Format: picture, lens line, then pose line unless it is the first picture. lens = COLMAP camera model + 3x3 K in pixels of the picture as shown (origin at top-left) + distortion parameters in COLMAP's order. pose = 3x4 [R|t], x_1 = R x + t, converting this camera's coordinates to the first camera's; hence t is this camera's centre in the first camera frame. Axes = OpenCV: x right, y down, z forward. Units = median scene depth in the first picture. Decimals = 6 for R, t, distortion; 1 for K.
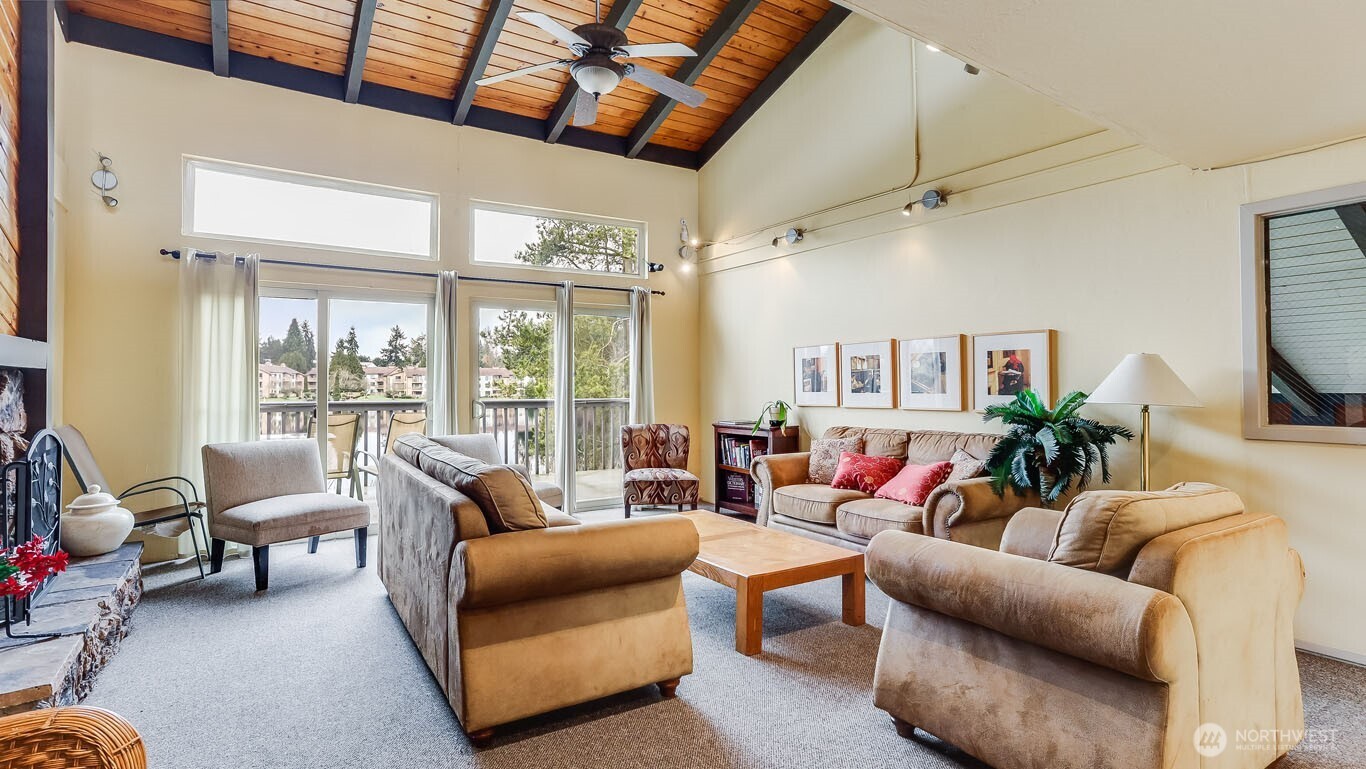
lens RADIAL K [[684.3, 0, 683.0], [0, 684.3, 384.5], [0, 0, 1]] dist [-0.044271, 0.000201]
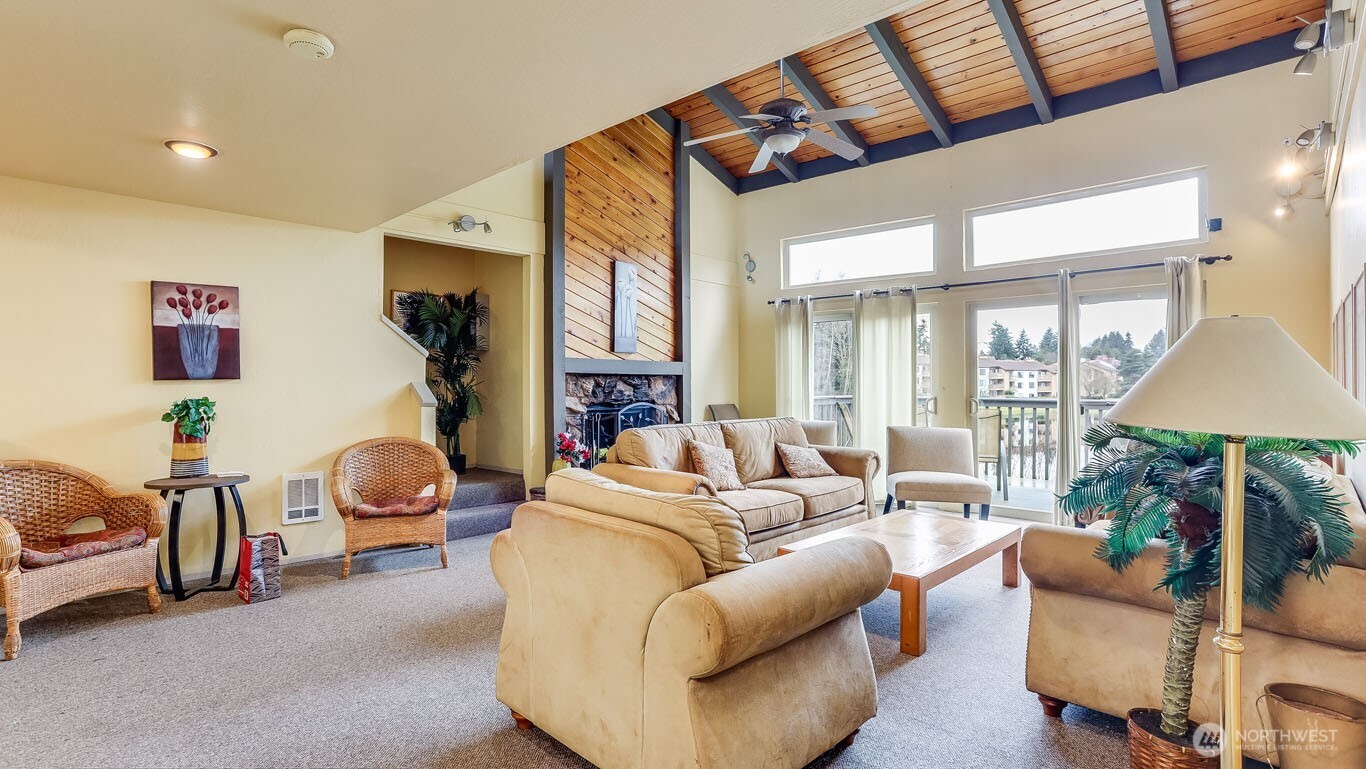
lens RADIAL K [[675.0, 0, 683.0], [0, 675.0, 384.5], [0, 0, 1]] dist [-0.025181, 0.001247]
pose [[0.237020, 0.001754, -0.971503, 0.624321], [0.002593, 0.999994, 0.002438, -0.002116], [0.971501, -0.003097, 0.237014, 0.323654]]
